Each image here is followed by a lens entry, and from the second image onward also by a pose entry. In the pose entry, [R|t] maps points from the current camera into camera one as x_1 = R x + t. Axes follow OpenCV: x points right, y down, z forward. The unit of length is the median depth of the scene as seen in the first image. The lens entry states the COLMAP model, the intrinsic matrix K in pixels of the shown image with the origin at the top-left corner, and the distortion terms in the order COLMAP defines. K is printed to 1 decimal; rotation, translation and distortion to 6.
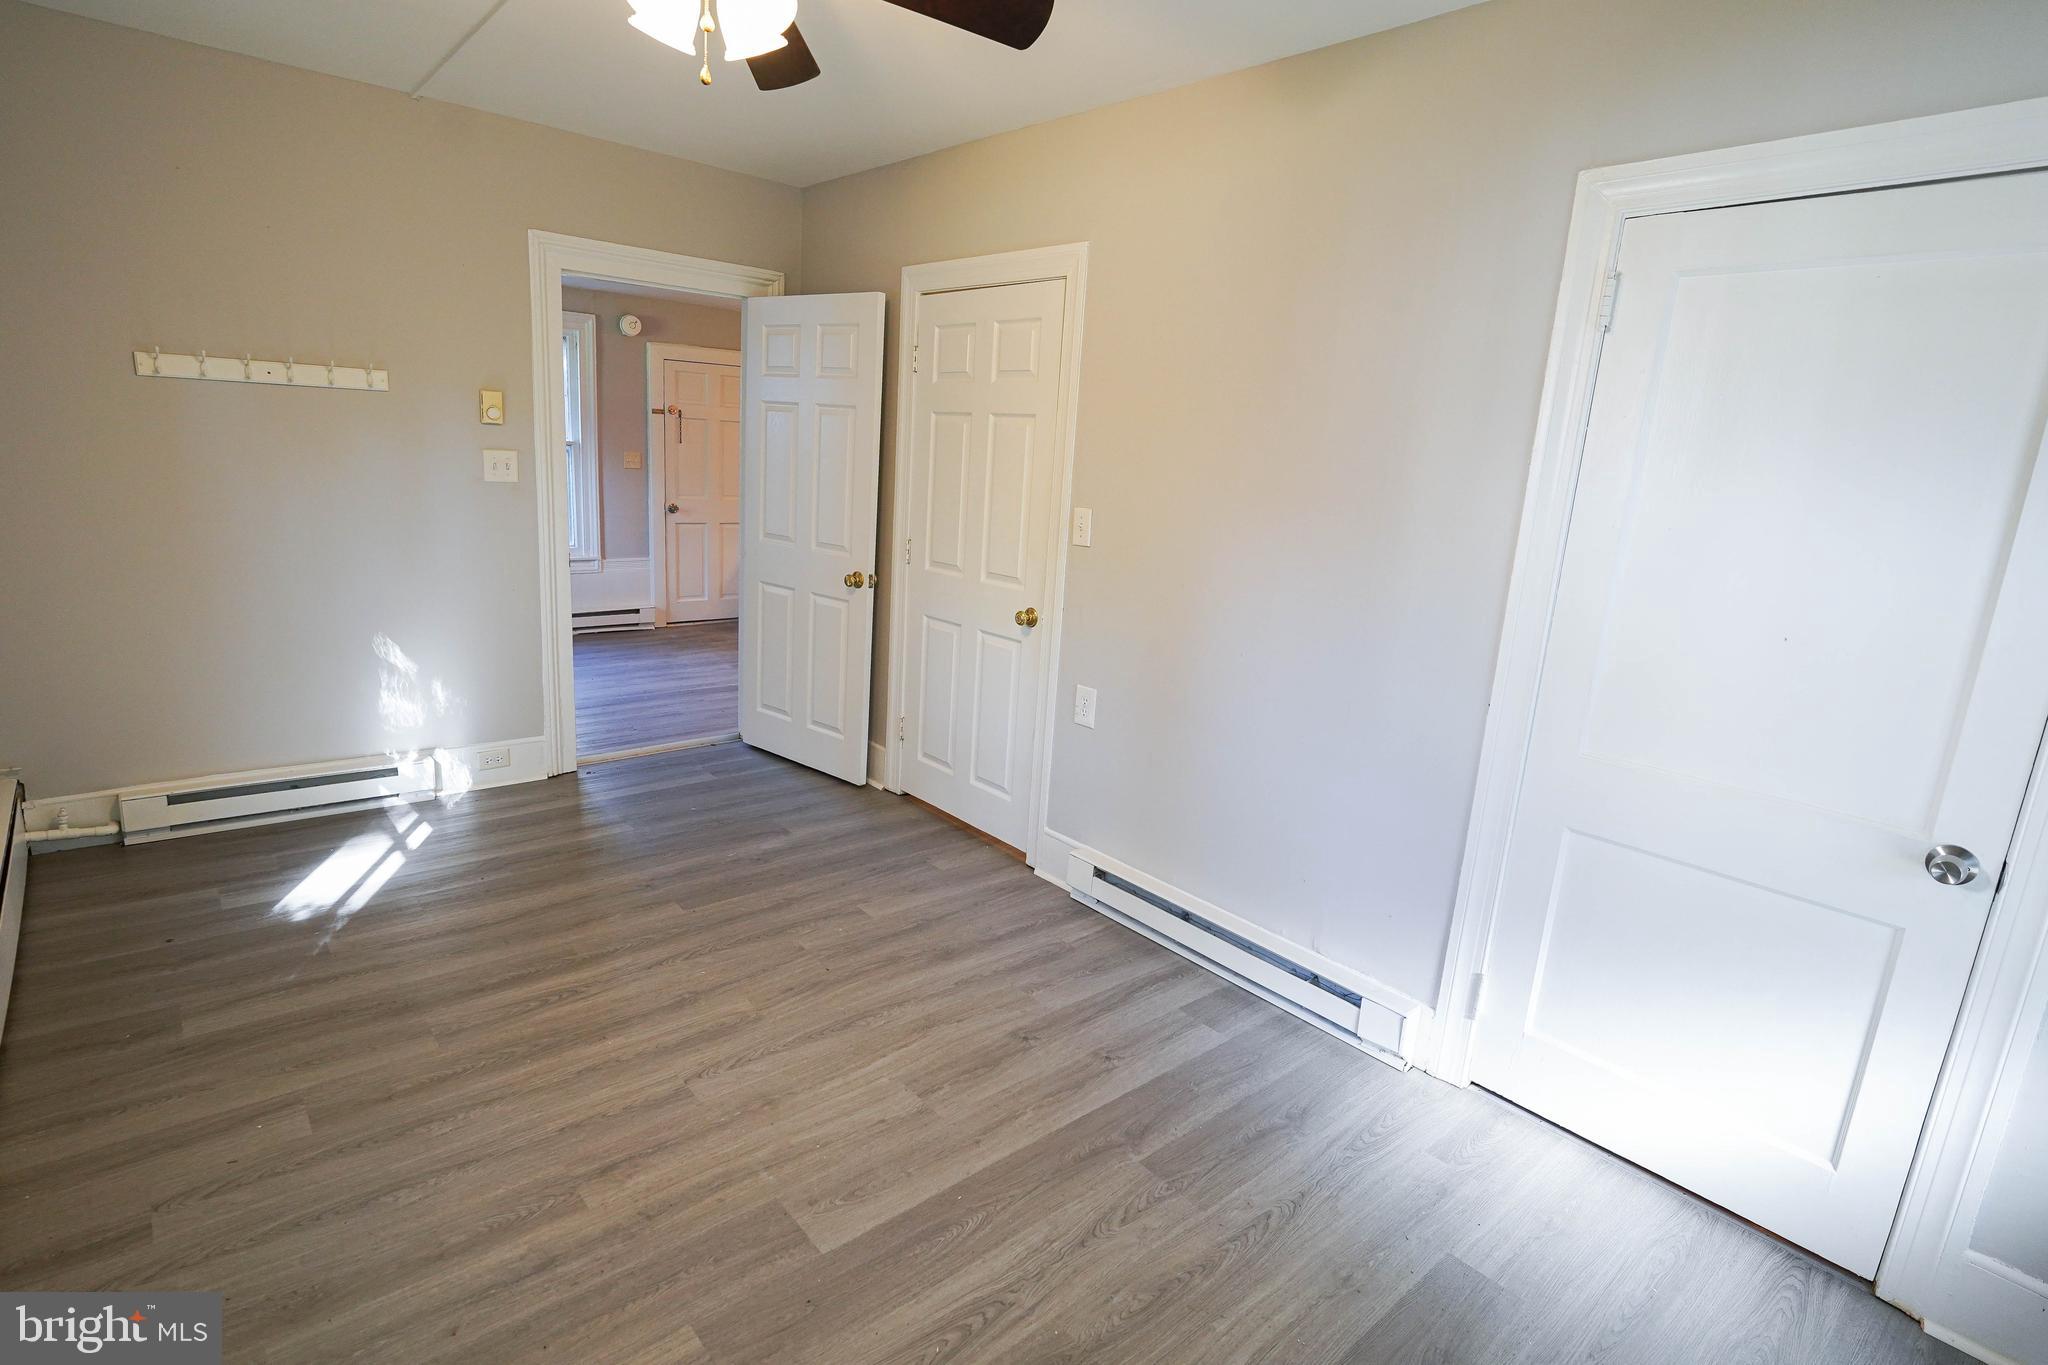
lens RADIAL K [[989.8, 0, 994.5], [0, 989.8, 681.1], [0, 0, 1]] dist [-0.015689, 0.001129]
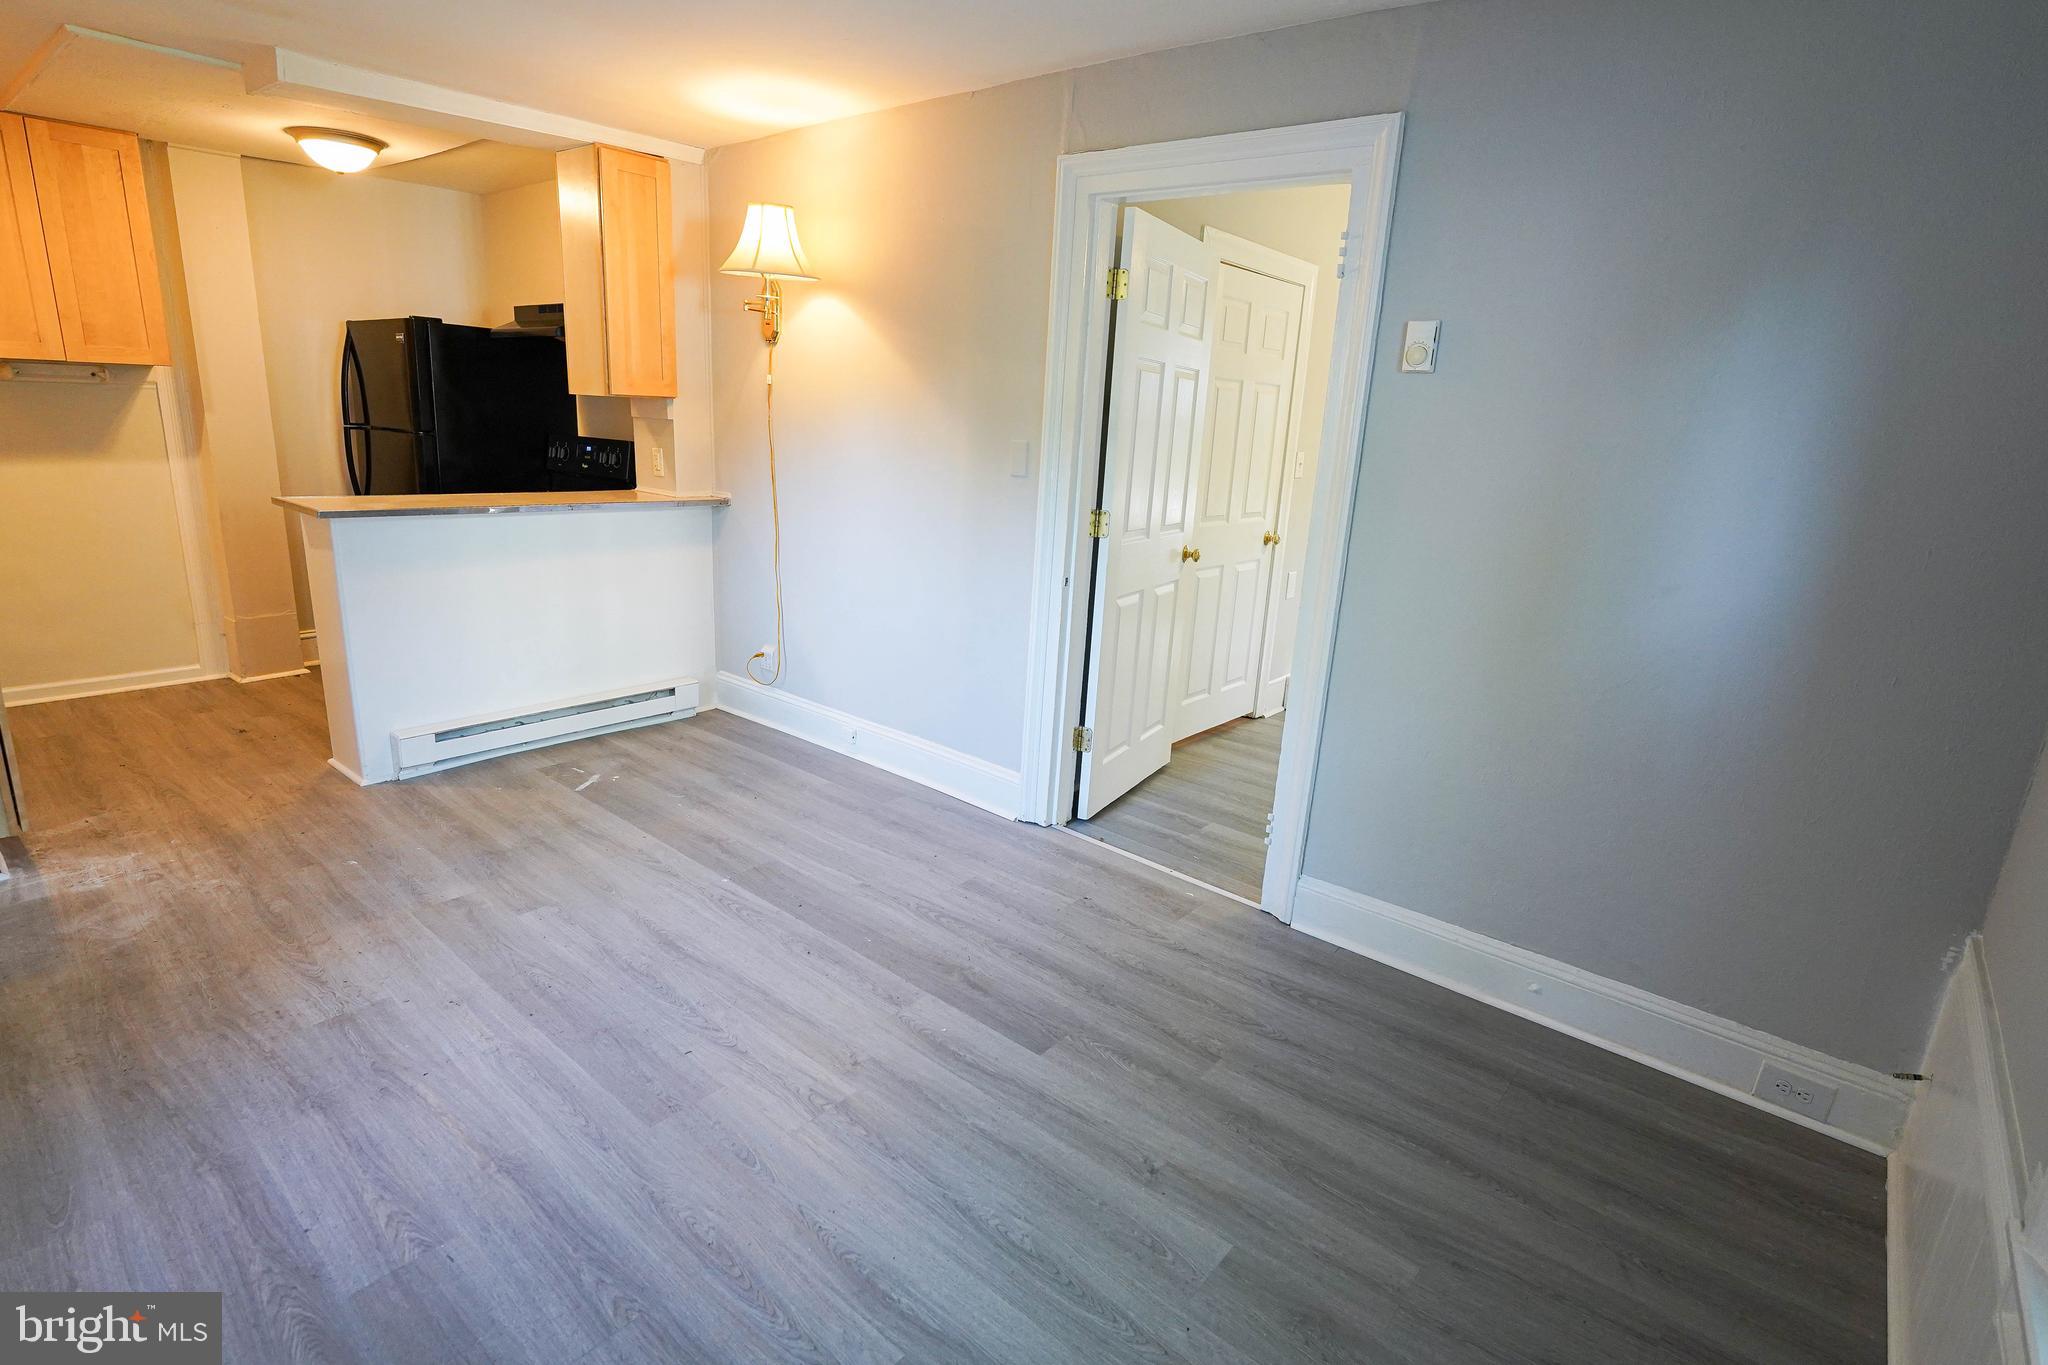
lens RADIAL K [[1010.5, 0, 1015.7], [0, 1010.5, 688.5], [0, 0, 1]] dist [-0.020385, 0.001979]
pose [[-0.156500, -0.331995, 0.930208, -1.403721], [0.163589, 0.920092, 0.355907, -0.471653], [-0.974036, 0.207871, -0.089684, 1.679693]]
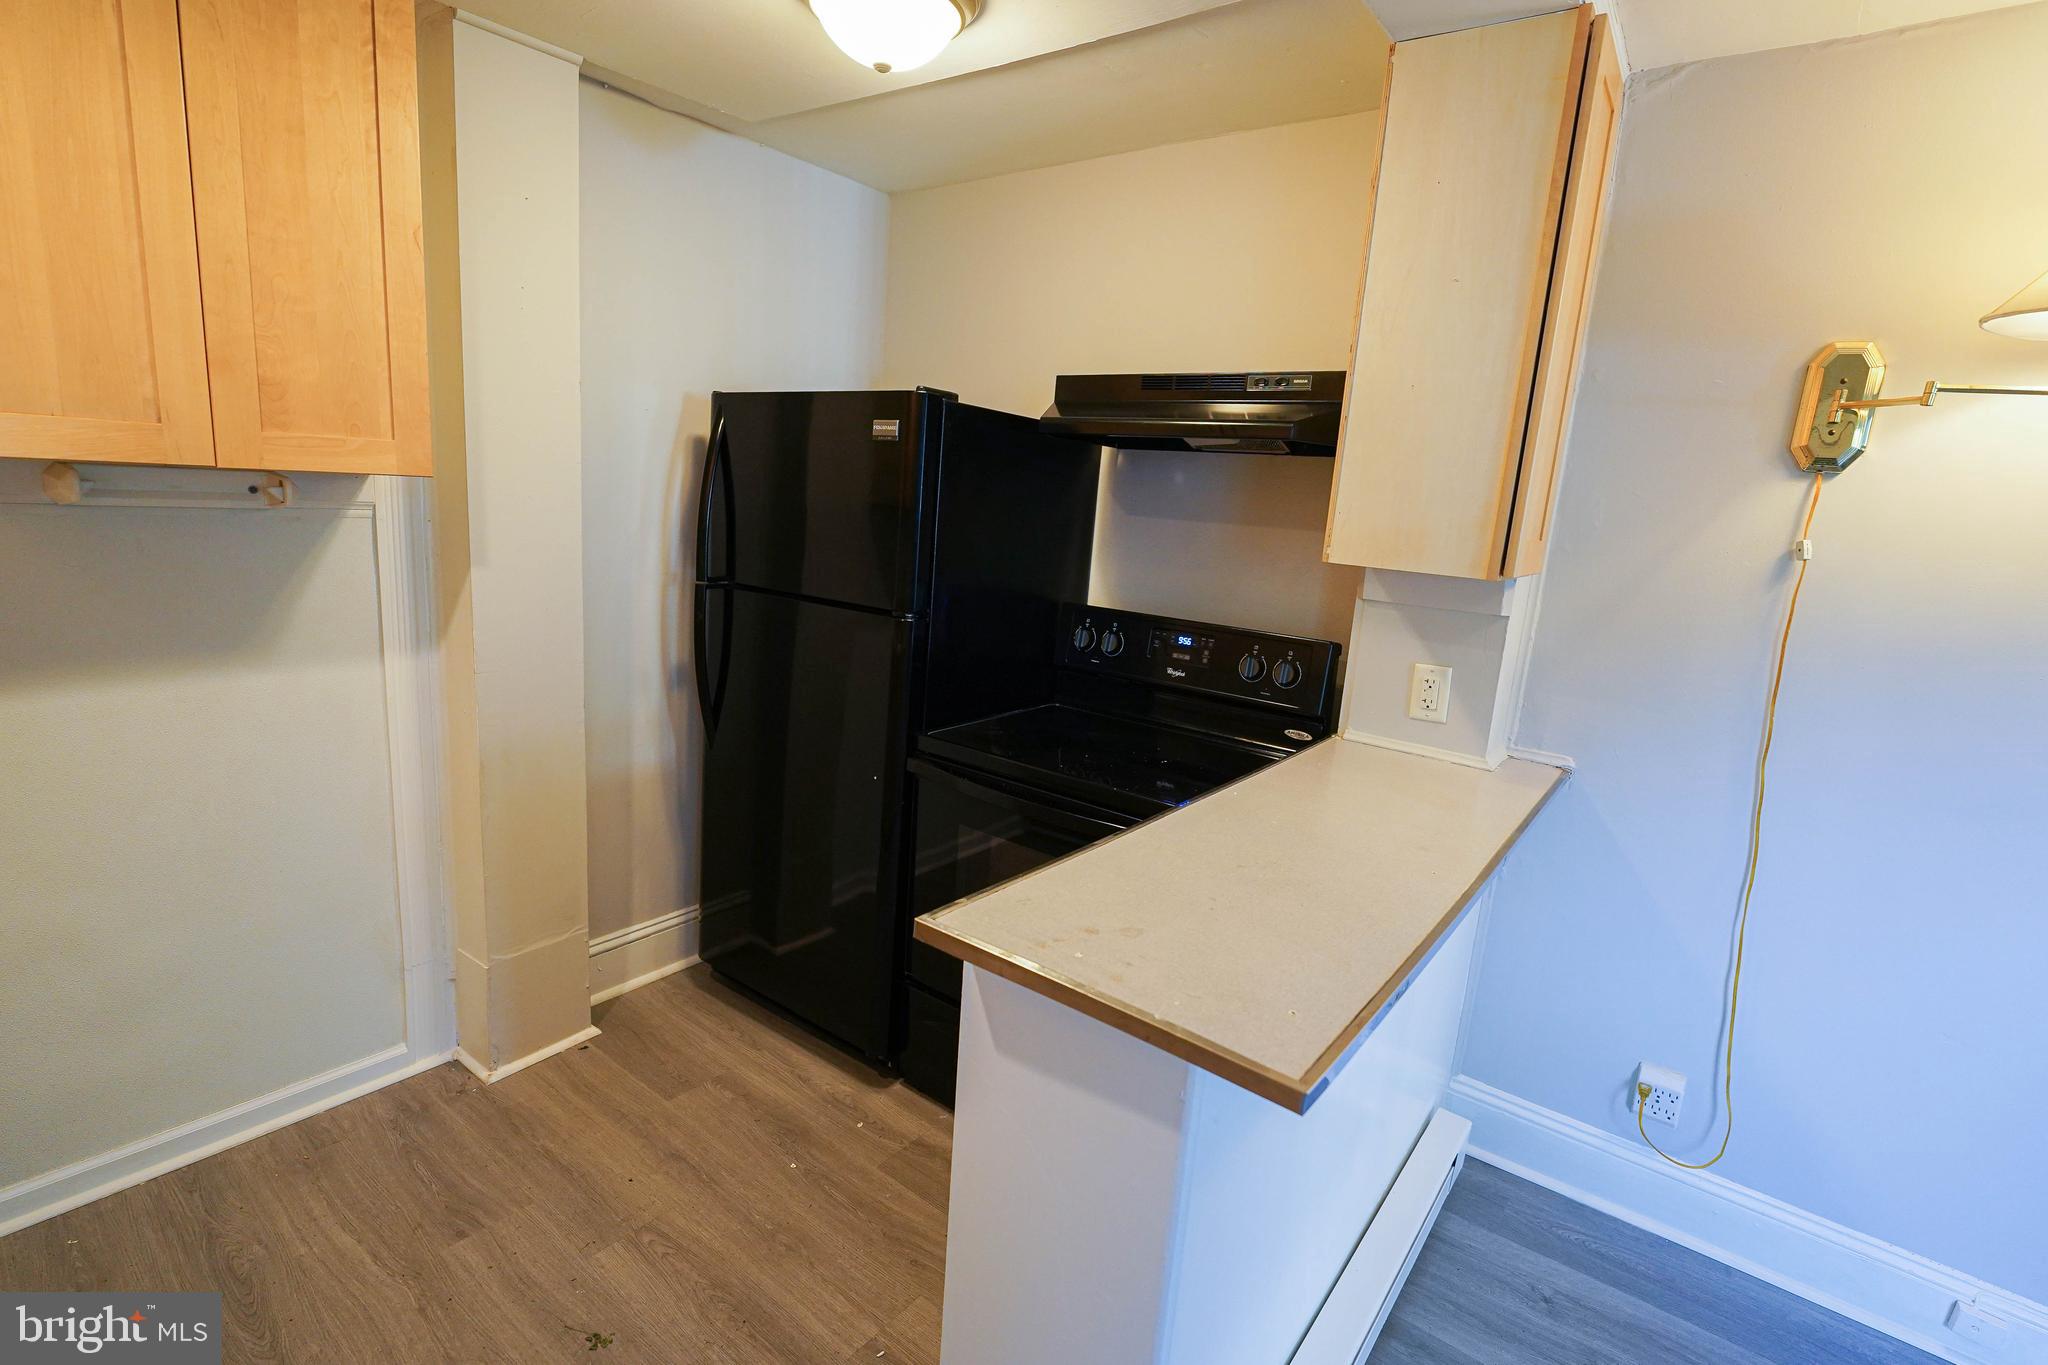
lens RADIAL K [[929.3, 0, 1021.3], [0, 929.3, 678.3], [0, 0, 1]] dist [-0.018457, -0.000409]
pose [[-0.195302, -0.267471, 0.943566, -0.454536], [0.139048, 0.944823, 0.296607, -0.584760], [-0.970836, 0.189129, -0.147335, 2.348048]]
